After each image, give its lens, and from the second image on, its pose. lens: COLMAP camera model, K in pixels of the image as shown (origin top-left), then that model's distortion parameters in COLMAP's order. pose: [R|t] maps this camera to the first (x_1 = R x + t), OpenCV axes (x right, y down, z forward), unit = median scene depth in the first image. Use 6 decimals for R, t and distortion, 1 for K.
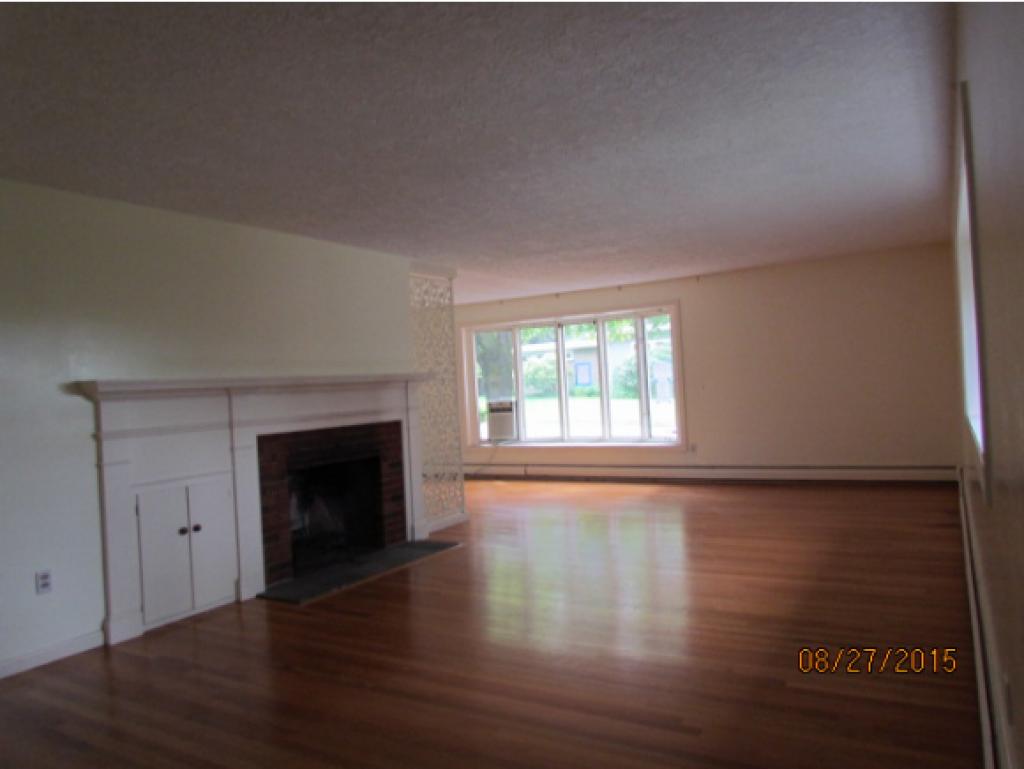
lens RADIAL K [[732.5, 0, 512.0], [0, 732.5, 384.5], [0, 0, 1]] dist [0.000320, -0.000013]
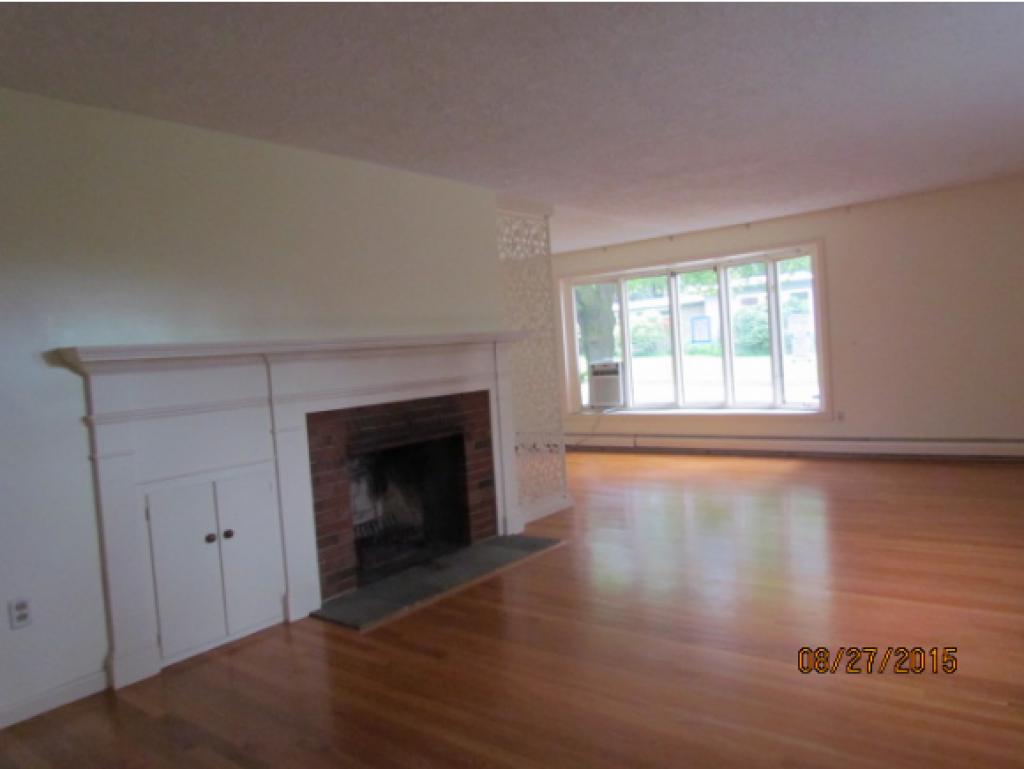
lens RADIAL K [[732.3, 0, 513.8], [0, 732.3, 380.5], [0, 0, 1]] dist [-0.003782, -0.001506]
pose [[0.991545, -0.010463, -0.129343, -0.017730], [0.016838, 0.998691, 0.048290, -0.000024], [0.128669, -0.050059, 0.990423, 0.194067]]
